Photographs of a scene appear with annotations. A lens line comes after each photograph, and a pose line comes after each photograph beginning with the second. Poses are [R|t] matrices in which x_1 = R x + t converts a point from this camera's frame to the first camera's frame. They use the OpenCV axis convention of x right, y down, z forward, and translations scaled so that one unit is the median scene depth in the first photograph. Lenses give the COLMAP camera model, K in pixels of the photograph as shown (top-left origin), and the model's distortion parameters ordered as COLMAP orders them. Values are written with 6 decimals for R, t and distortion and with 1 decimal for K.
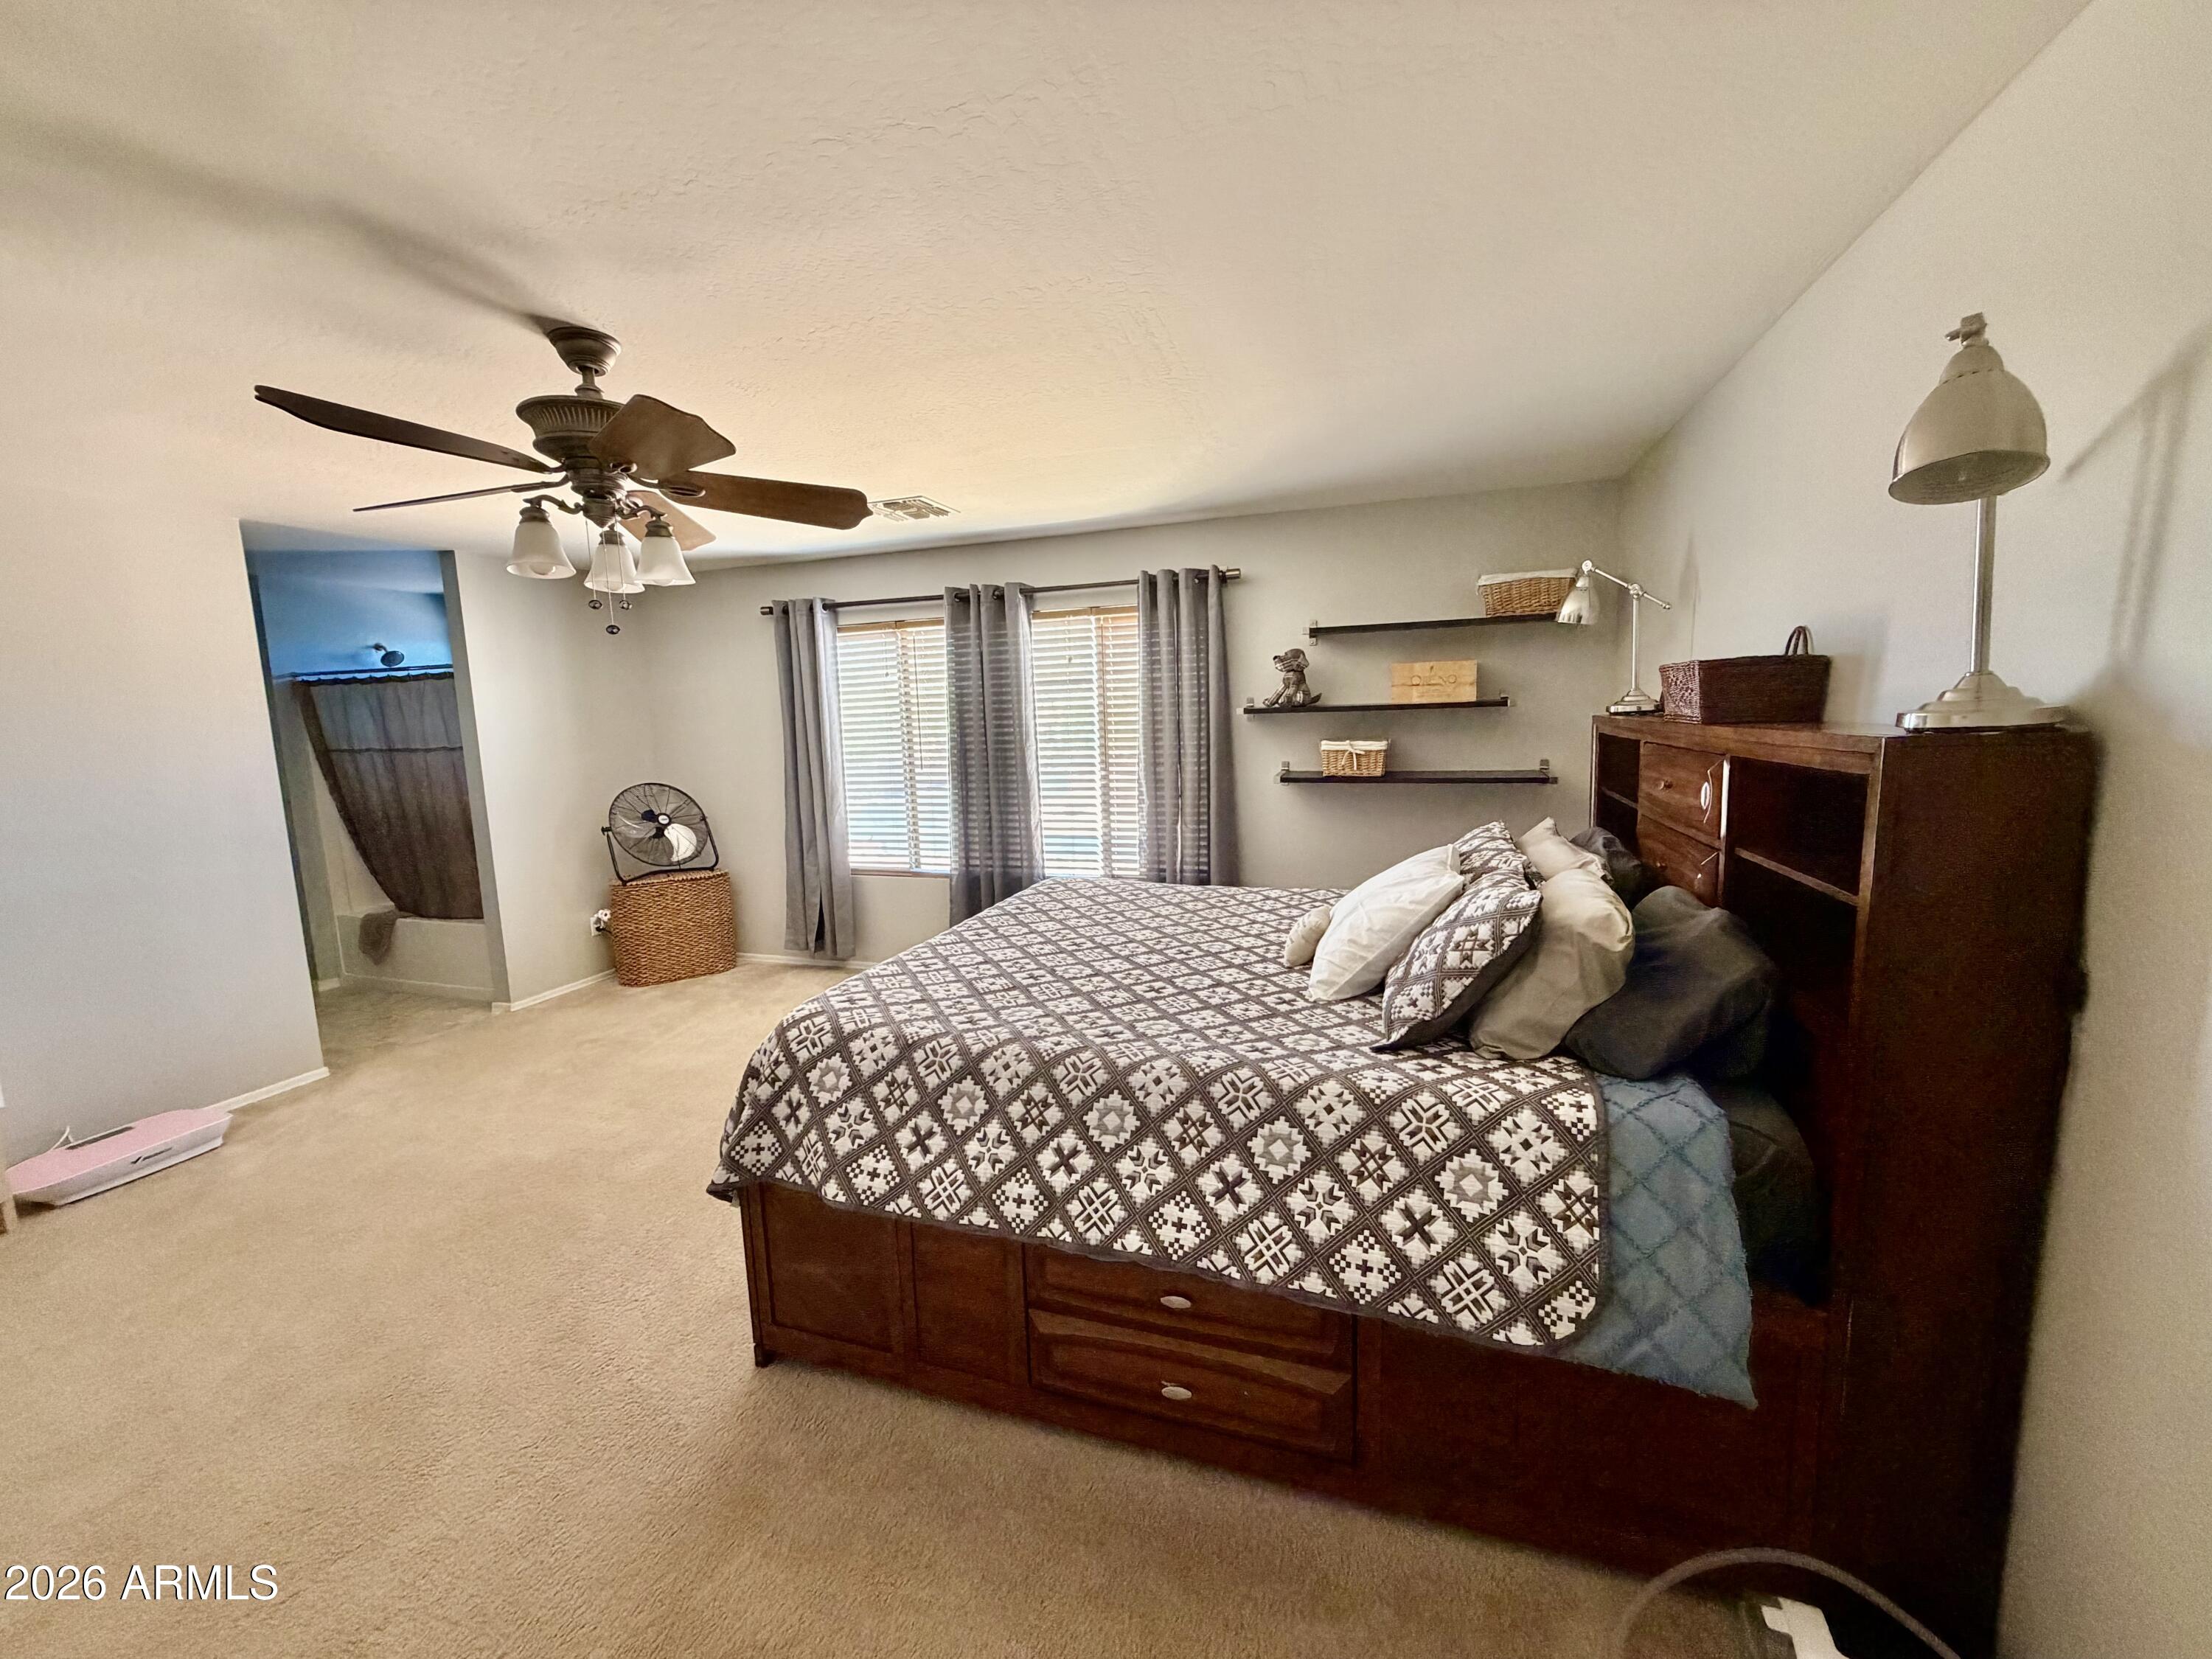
lens RADIAL K [[887.0, 0, 1105.5], [0, 887.0, 831.4], [0, 0, 1]] dist [-0.001742, -0.000577]
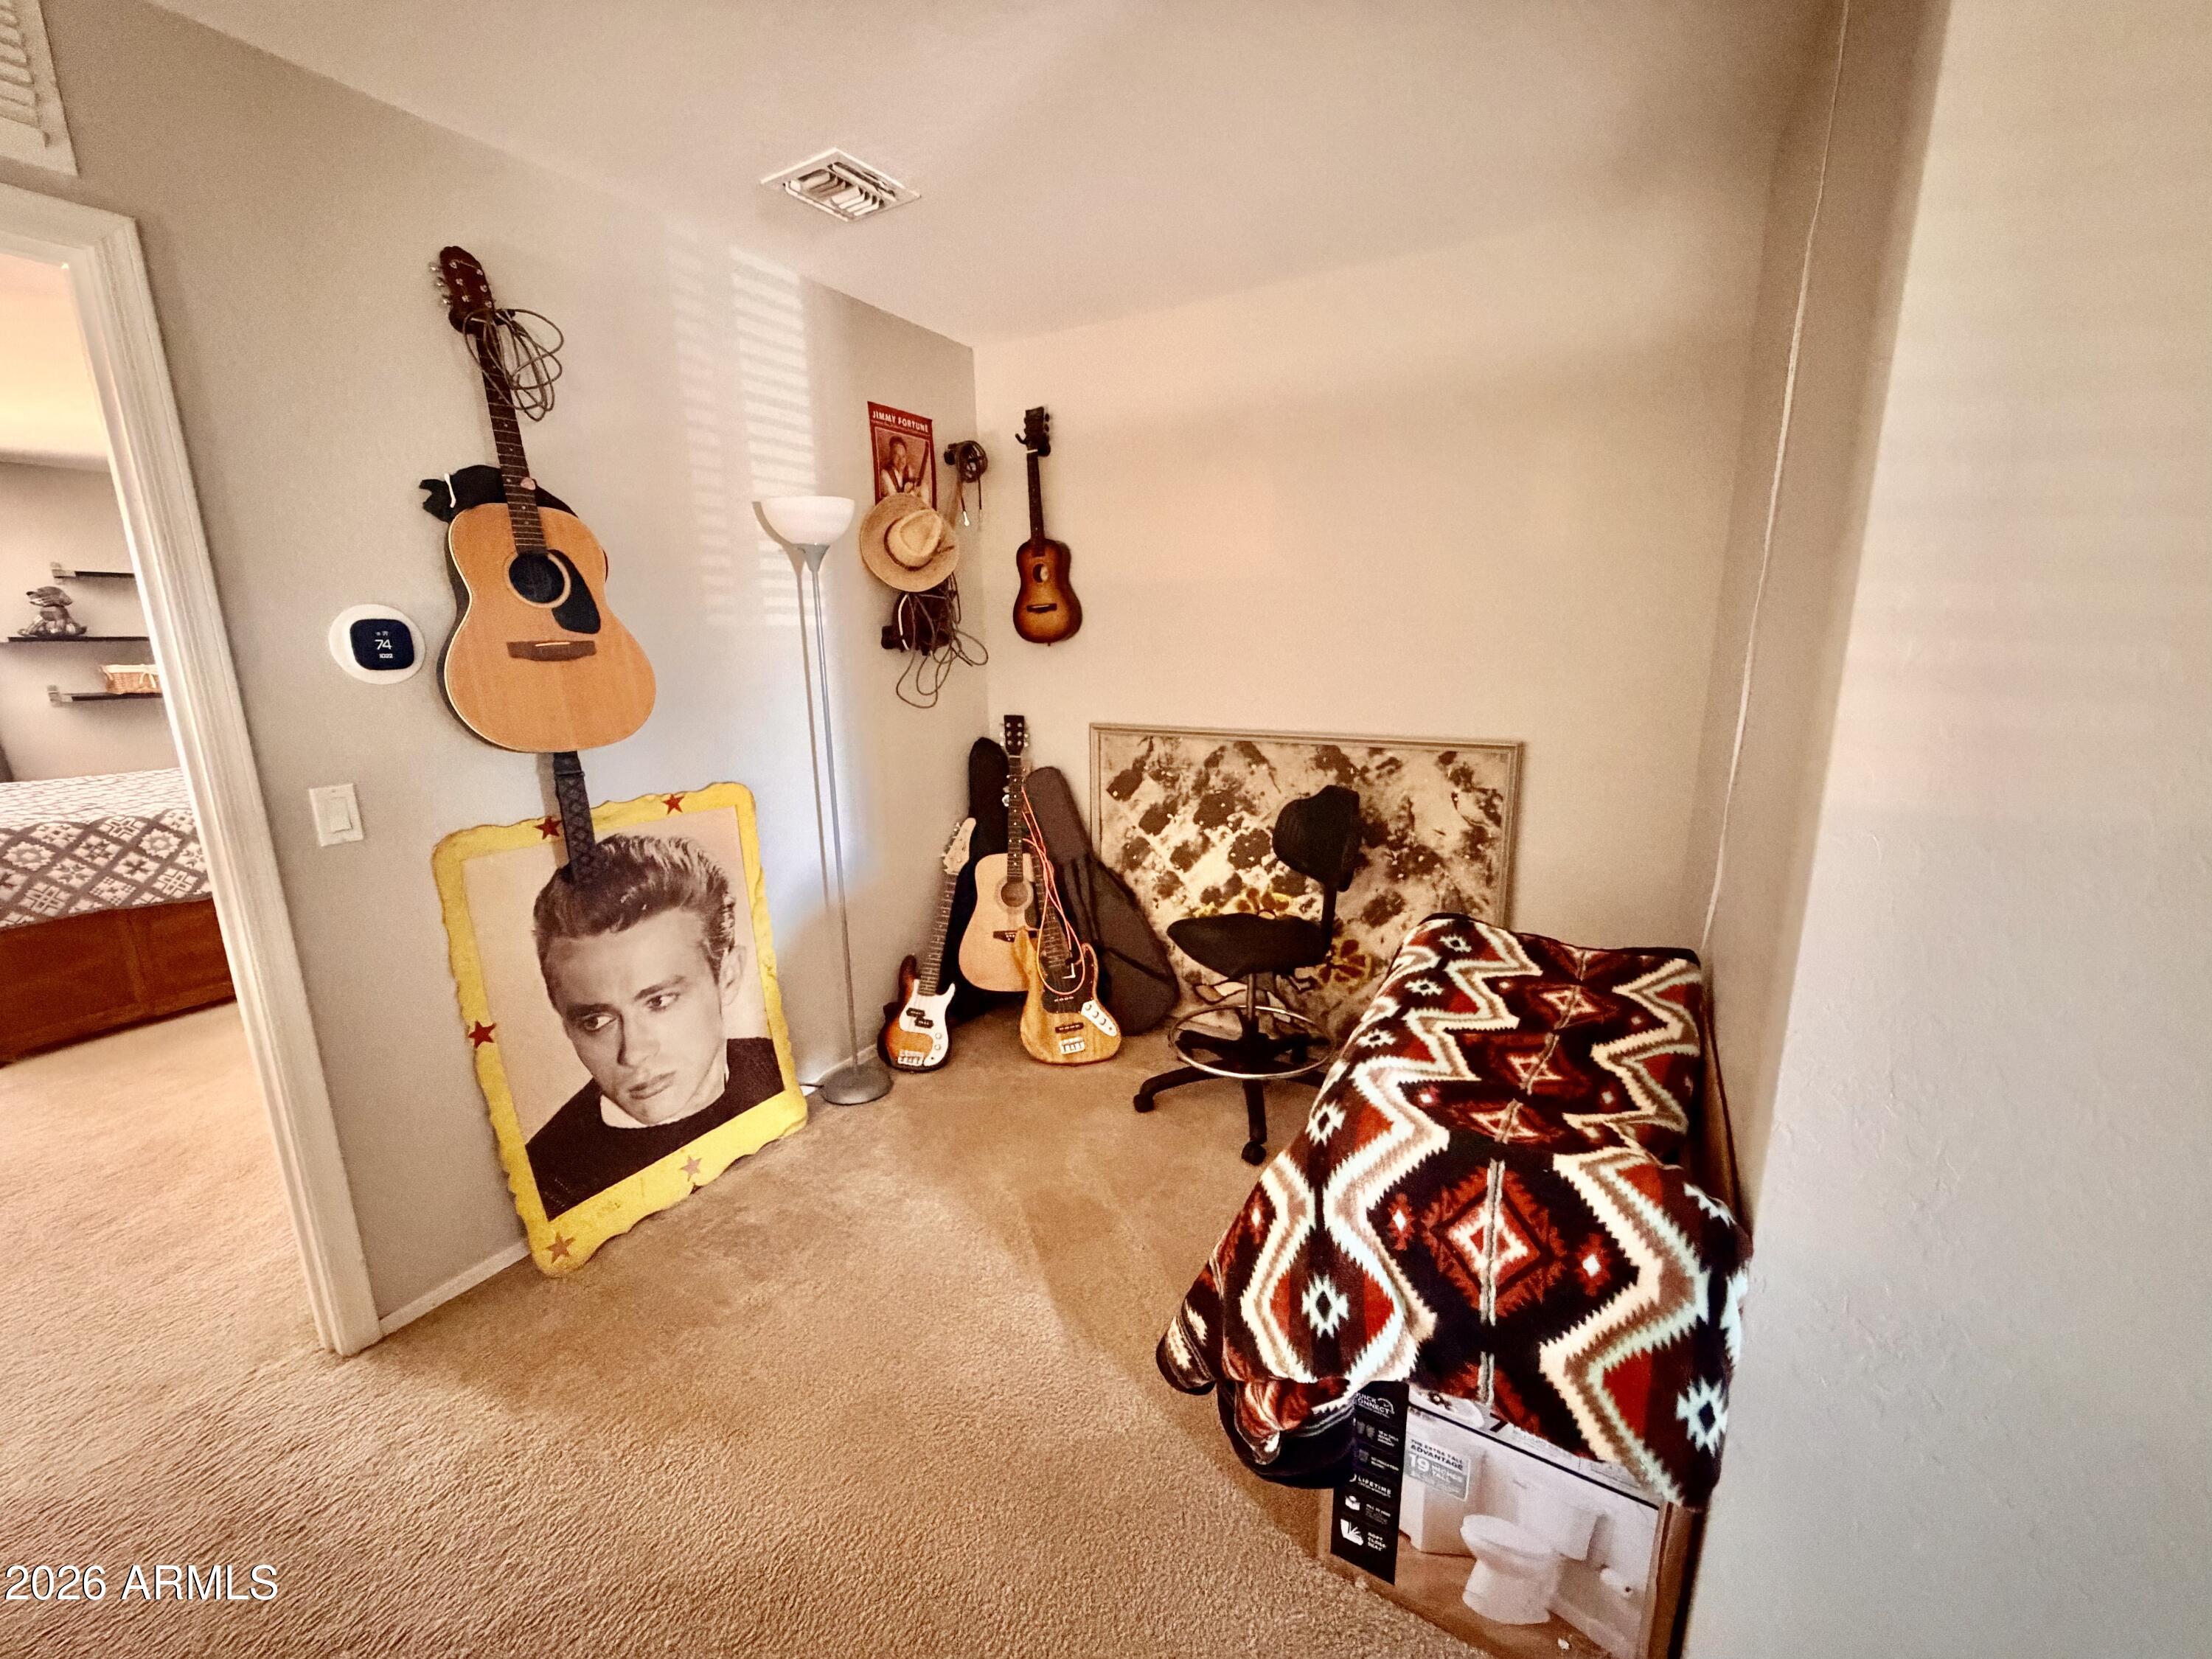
lens RADIAL K [[887.0, 0, 1109.8], [0, 887.0, 832.4], [0, 0, 1]] dist [-0.001742, -0.000577]
pose [[0.213872, -0.184078, 0.959361, -0.672997], [0.133922, 0.978337, 0.157864, 0.116481], [-0.967638, 0.094717, 0.233891, -0.603041]]
